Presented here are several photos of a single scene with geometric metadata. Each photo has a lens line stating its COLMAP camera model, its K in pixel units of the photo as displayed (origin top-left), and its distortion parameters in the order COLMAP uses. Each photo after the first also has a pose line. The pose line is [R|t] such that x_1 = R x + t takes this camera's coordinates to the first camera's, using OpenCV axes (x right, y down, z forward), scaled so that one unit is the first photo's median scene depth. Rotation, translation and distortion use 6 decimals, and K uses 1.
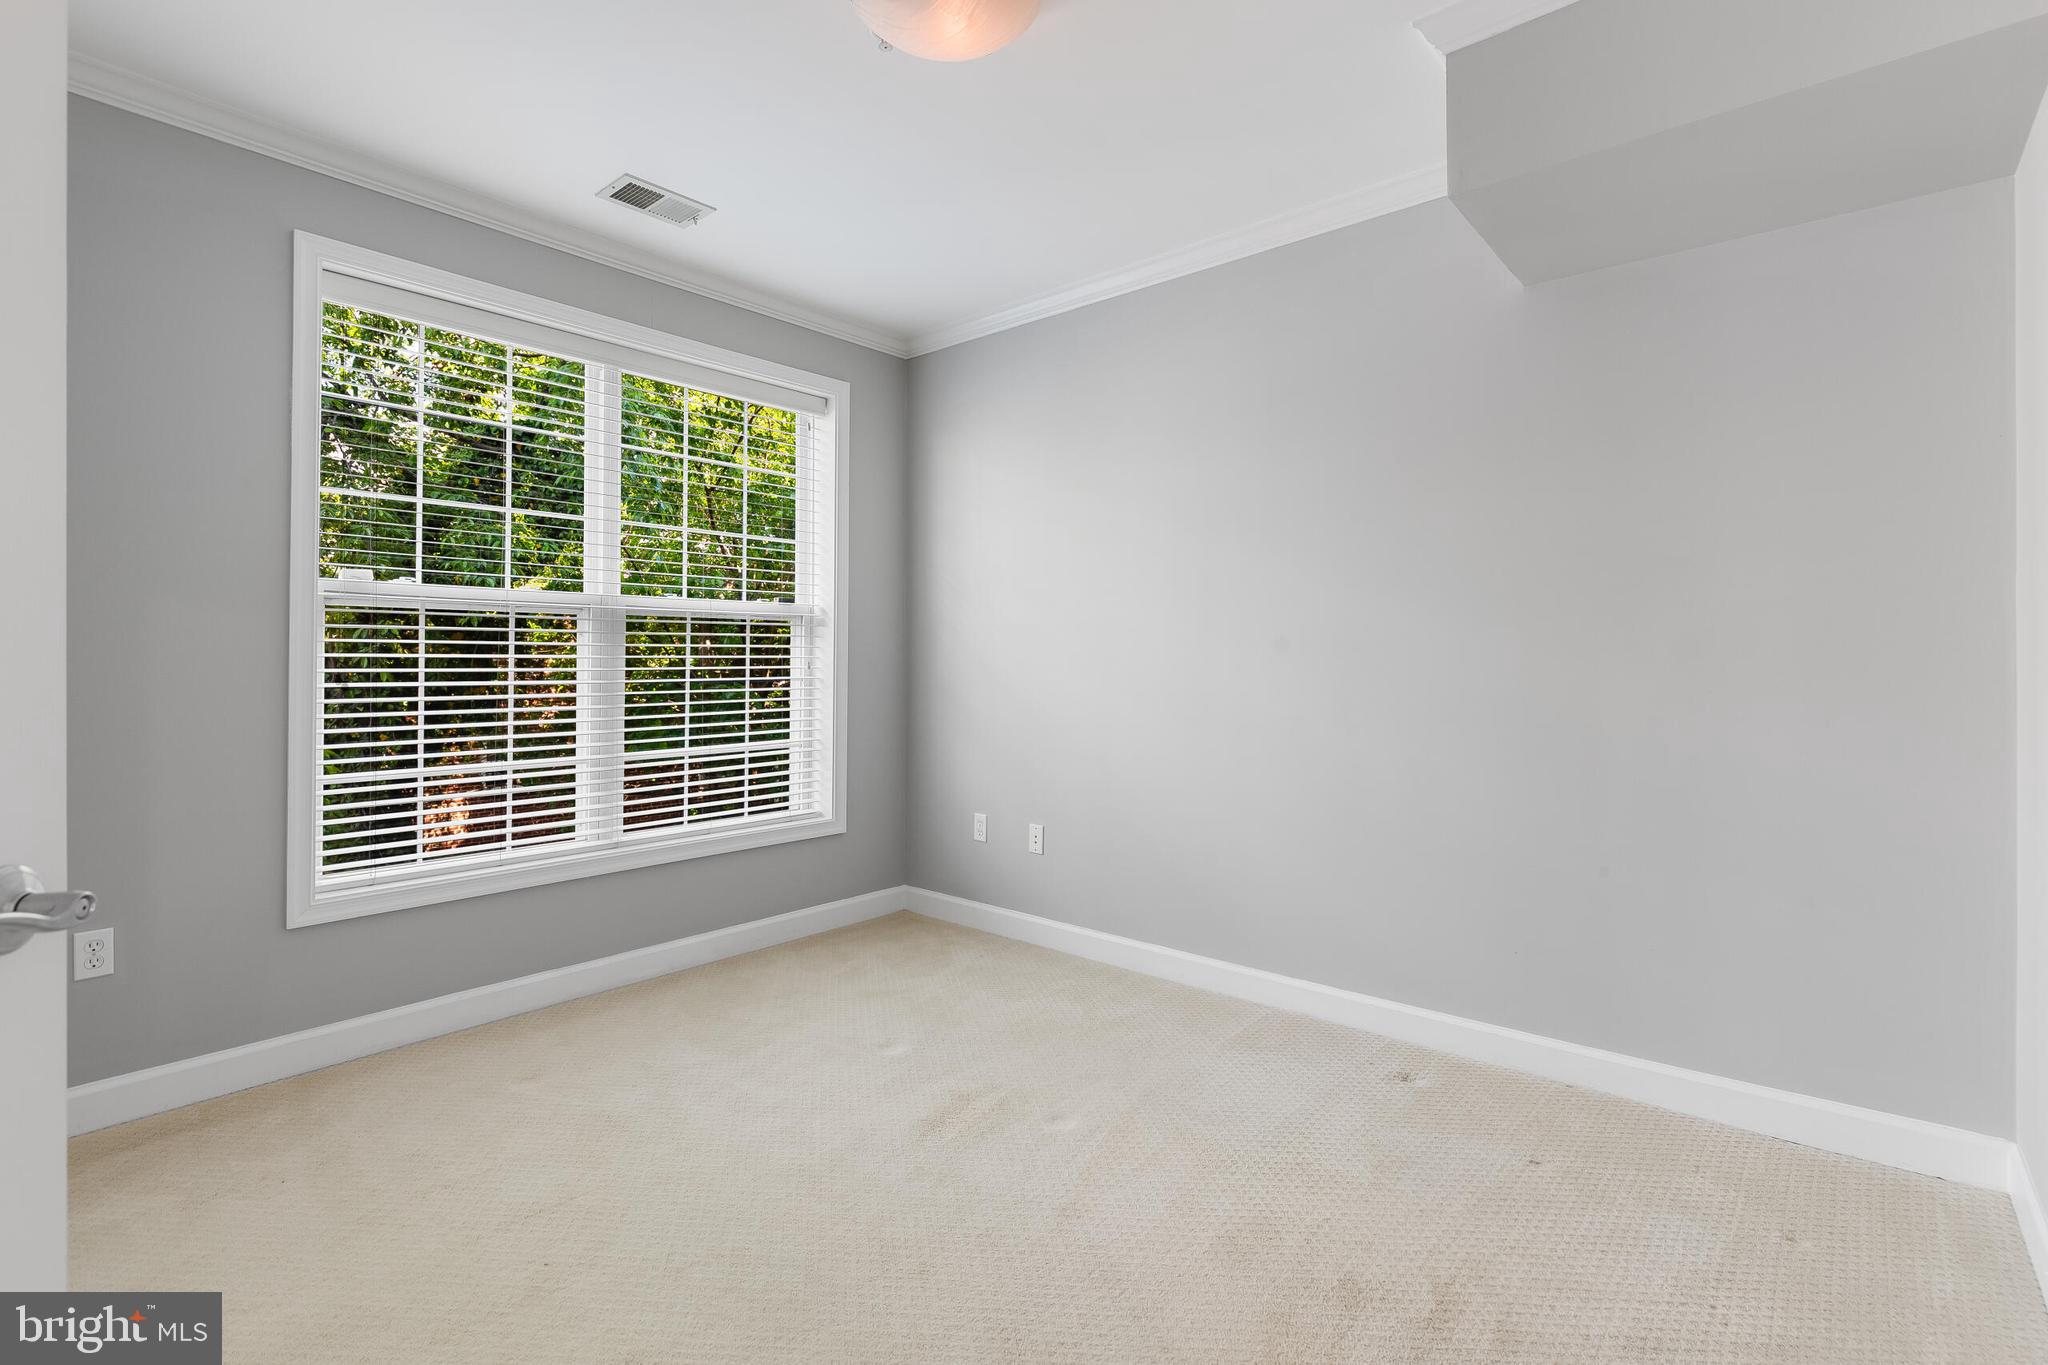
lens RADIAL K [[934.2, 0, 1052.8], [0, 934.2, 653.3], [0, 0, 1]] dist [-0.005784, -0.000954]
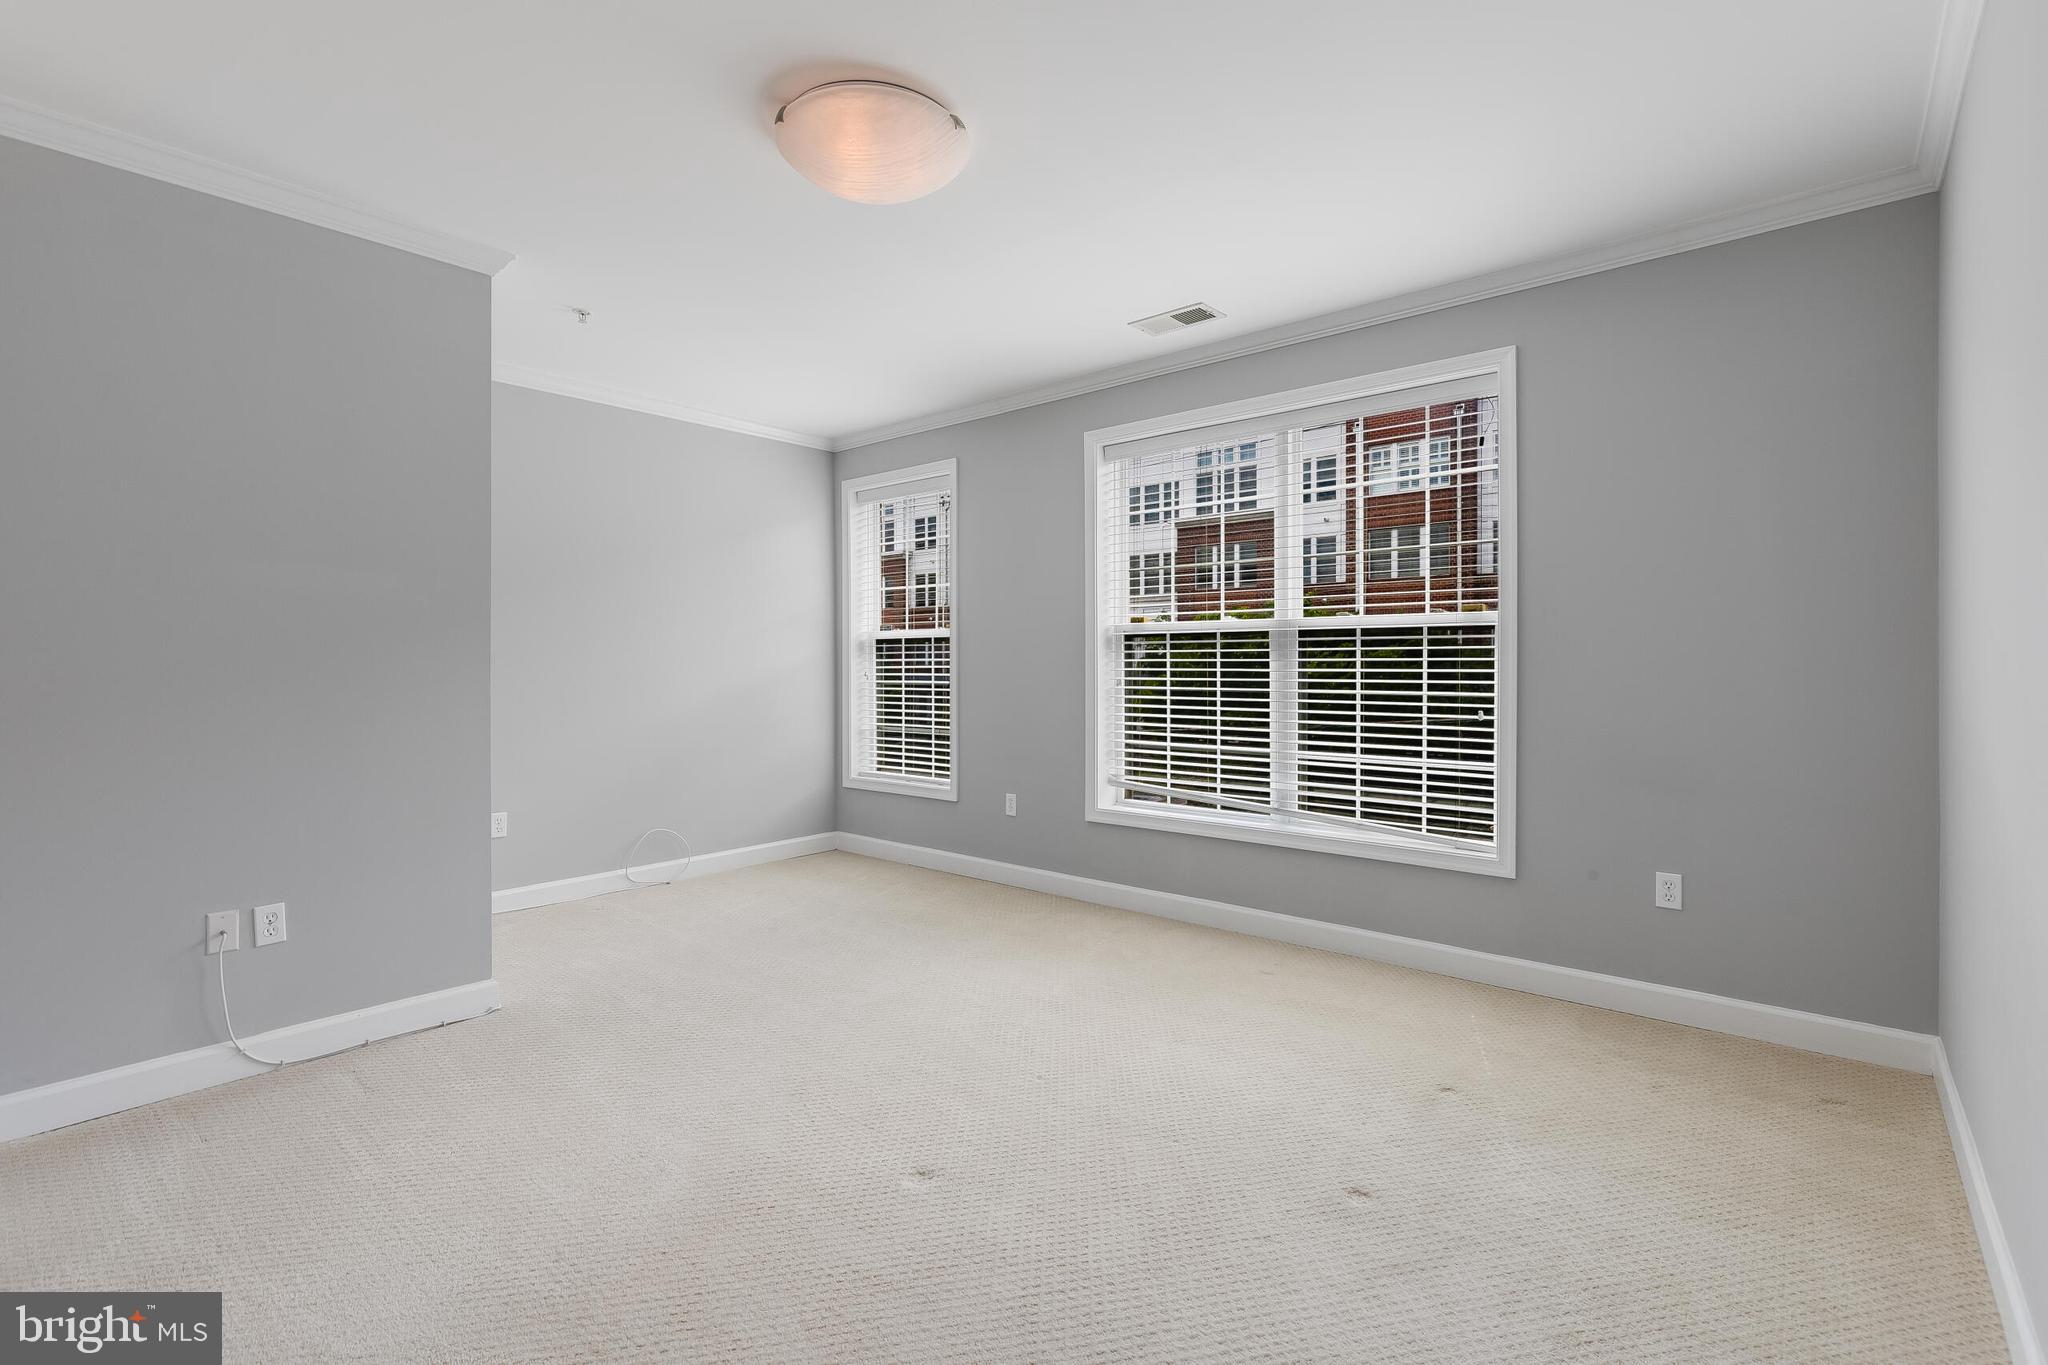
lens RADIAL K [[935.5, 0, 989.2], [0, 935.5, 686.4], [0, 0, 1]] dist [0.008666, -0.001644]
pose [[-0.037791, 0.030070, -0.998833, 0.706631], [0.009827, 0.999510, 0.029718, -0.014110], [0.999237, -0.008693, -0.038068, 0.614485]]
